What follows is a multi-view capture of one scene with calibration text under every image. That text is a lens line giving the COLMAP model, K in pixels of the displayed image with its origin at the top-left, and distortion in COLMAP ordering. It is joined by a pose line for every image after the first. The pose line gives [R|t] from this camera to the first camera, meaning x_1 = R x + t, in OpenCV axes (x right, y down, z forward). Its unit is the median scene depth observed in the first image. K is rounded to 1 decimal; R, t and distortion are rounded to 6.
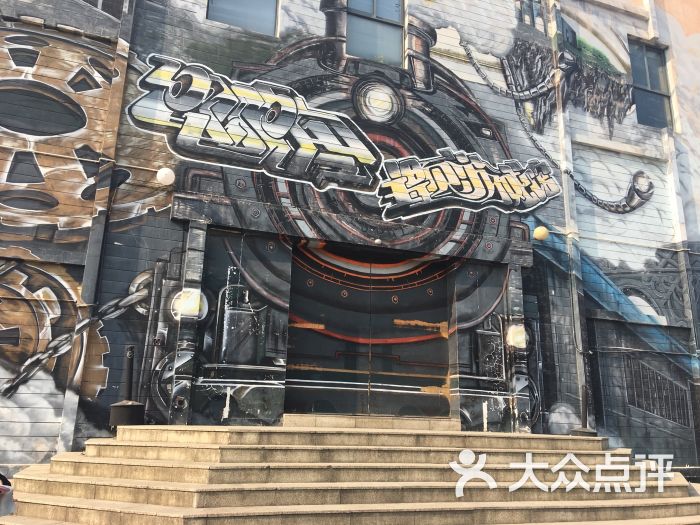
lens RADIAL K [[594.9, 0, 350.0], [0, 594.9, 262.5], [0, 0, 1]] dist [0.110988, -0.149577]
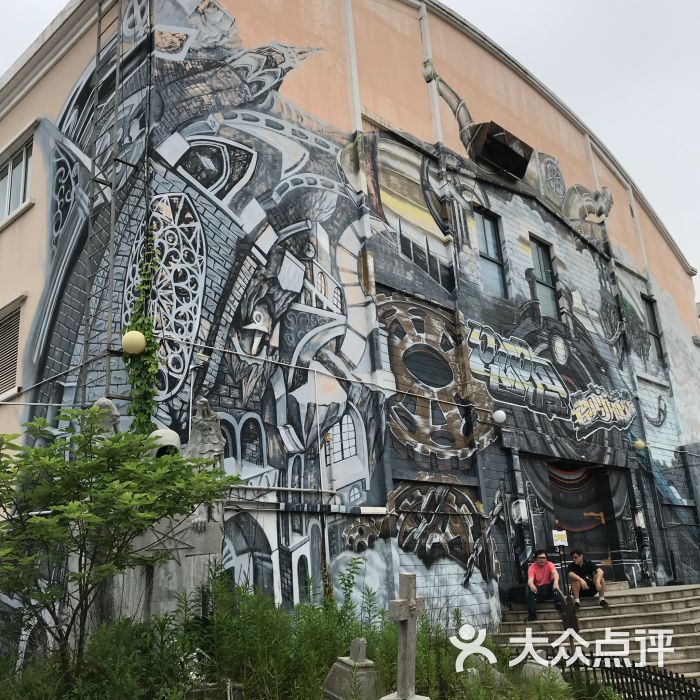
lens RADIAL K [[782.6, 0, 350.0], [0, 782.6, 350.0], [0, 0, 1]] dist [0.018264, 0.003127]
pose [[0.893627, 0.048748, 0.446154, -1.299078], [-0.017141, 0.997065, -0.074610, -0.142809], [-0.448482, 0.059026, 0.891841, -0.403622]]
